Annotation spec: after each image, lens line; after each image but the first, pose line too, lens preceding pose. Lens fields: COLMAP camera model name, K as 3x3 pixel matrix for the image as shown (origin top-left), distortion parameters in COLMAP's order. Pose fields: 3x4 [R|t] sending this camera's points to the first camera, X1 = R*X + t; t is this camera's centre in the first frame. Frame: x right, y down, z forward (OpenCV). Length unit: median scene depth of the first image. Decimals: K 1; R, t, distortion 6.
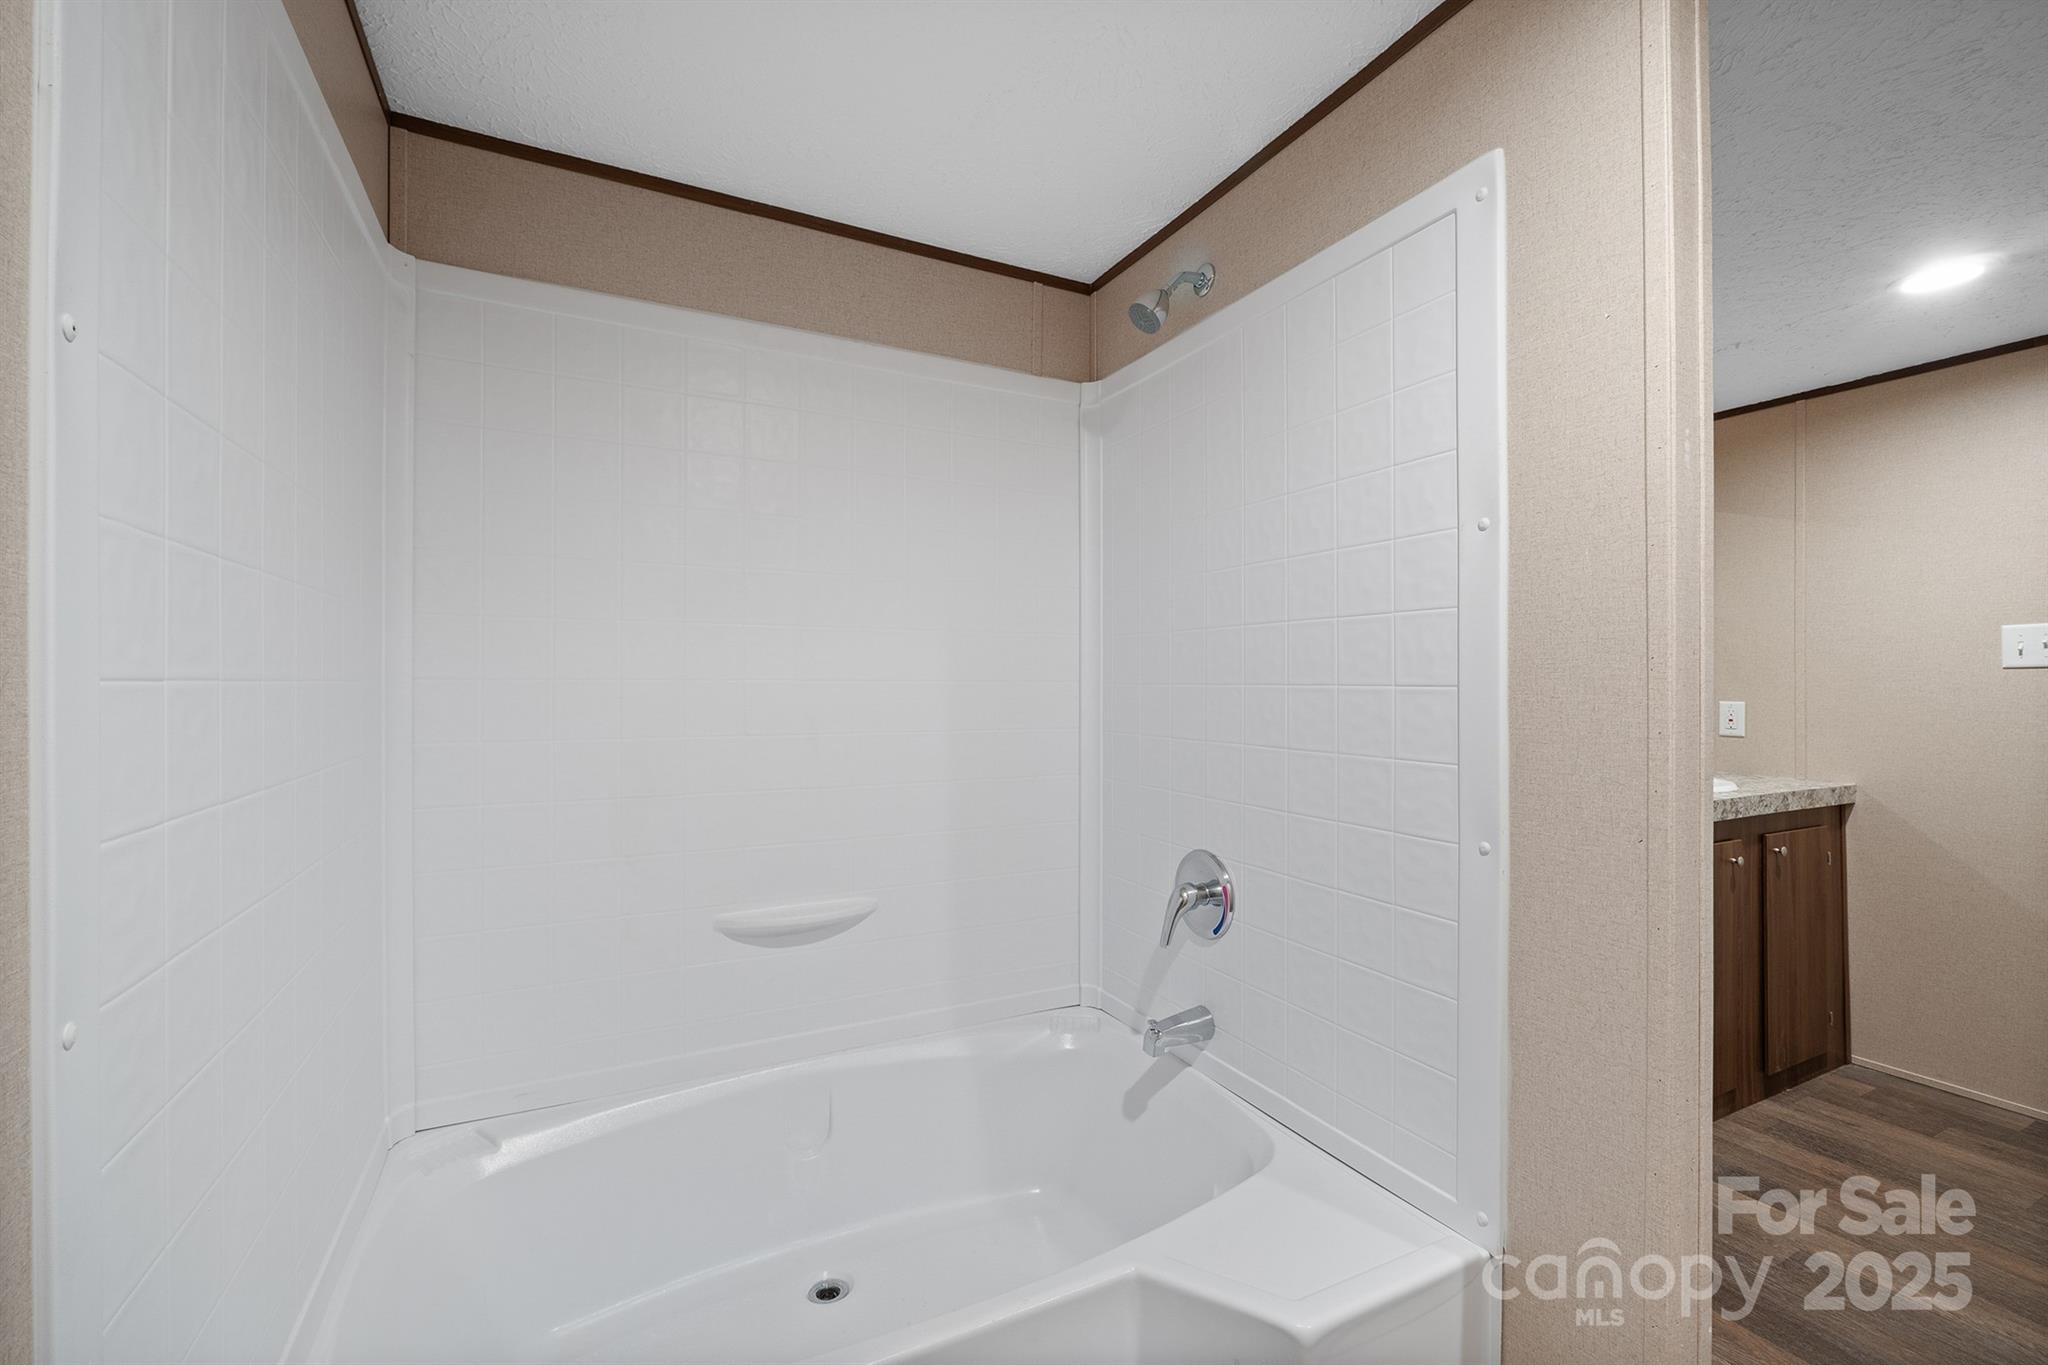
lens RADIAL K [[857.5, 0, 1027.7], [0, 857.5, 684.2], [0, 0, 1]] dist [-0.004883, -0.000911]
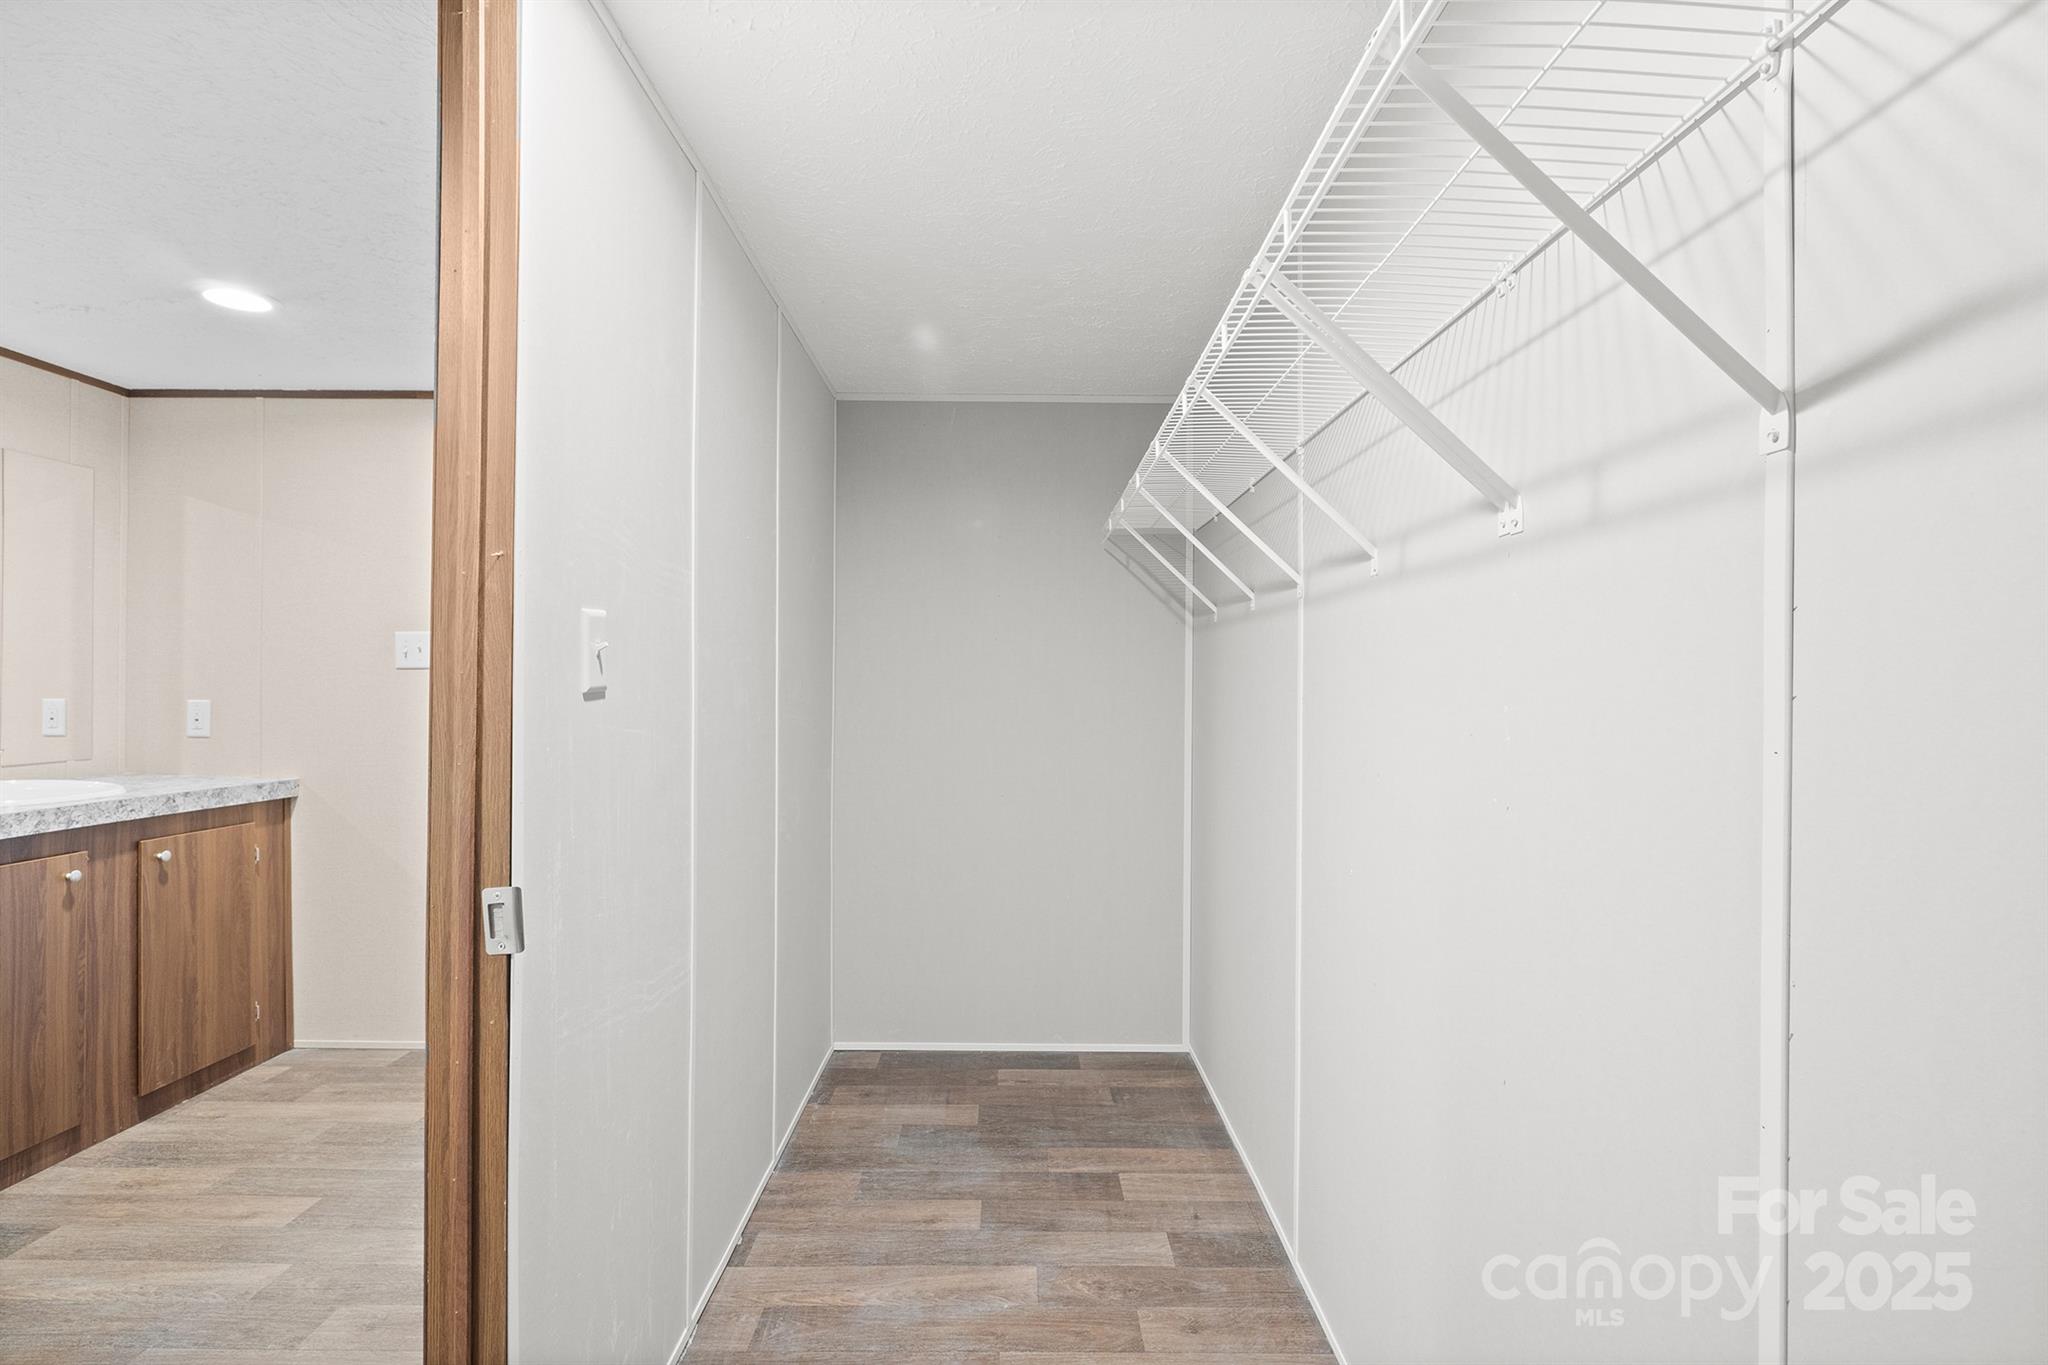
lens RADIAL K [[928.0, 0, 1011.4], [0, 928.0, 679.8], [0, 0, 1]] dist [-0.003521, -0.001198]
pose [[0.457143, 0.011628, 0.889317, 0.394378], [-0.004086, 0.999931, -0.010974, 0.006602], [-0.889384, 0.001383, 0.457159, -0.318483]]
